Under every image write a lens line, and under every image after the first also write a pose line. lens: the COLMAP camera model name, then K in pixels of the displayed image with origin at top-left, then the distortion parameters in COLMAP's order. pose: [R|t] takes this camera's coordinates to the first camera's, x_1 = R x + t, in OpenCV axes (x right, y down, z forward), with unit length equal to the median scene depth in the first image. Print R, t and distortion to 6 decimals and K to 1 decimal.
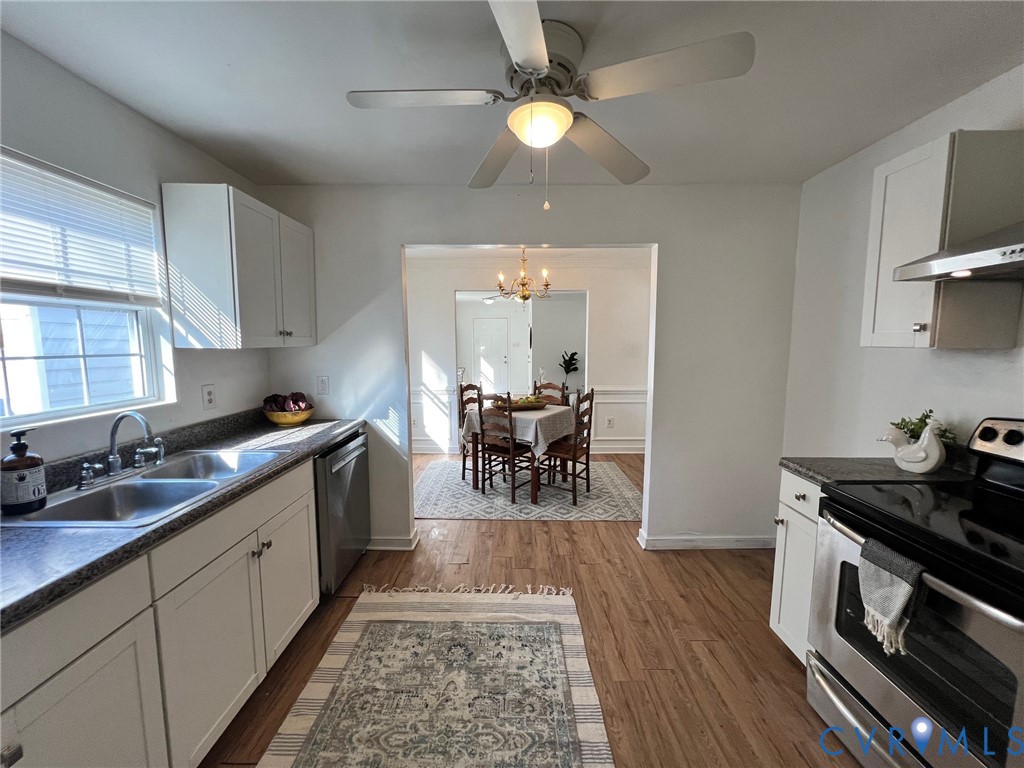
lens RADIAL K [[406.3, 0, 510.2], [0, 406.3, 384.8], [0, 0, 1]] dist [-0.001719, -0.000197]
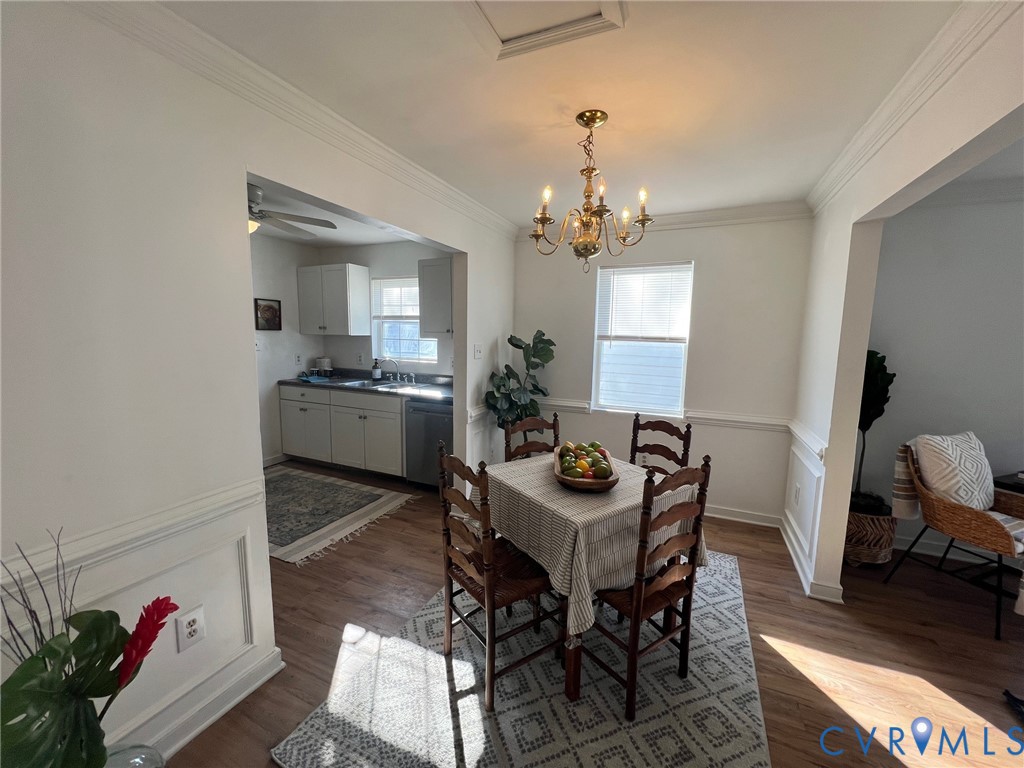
lens RADIAL K [[406.3, 0, 510.2], [0, 406.3, 384.8], [0, 0, 1]] dist [-0.001719, -0.000197]
pose [[-0.400648, 0.109589, -0.909655, 0.956891], [-0.114890, 0.978976, 0.168543, -0.237723], [0.909000, 0.172036, -0.379634, 2.051060]]
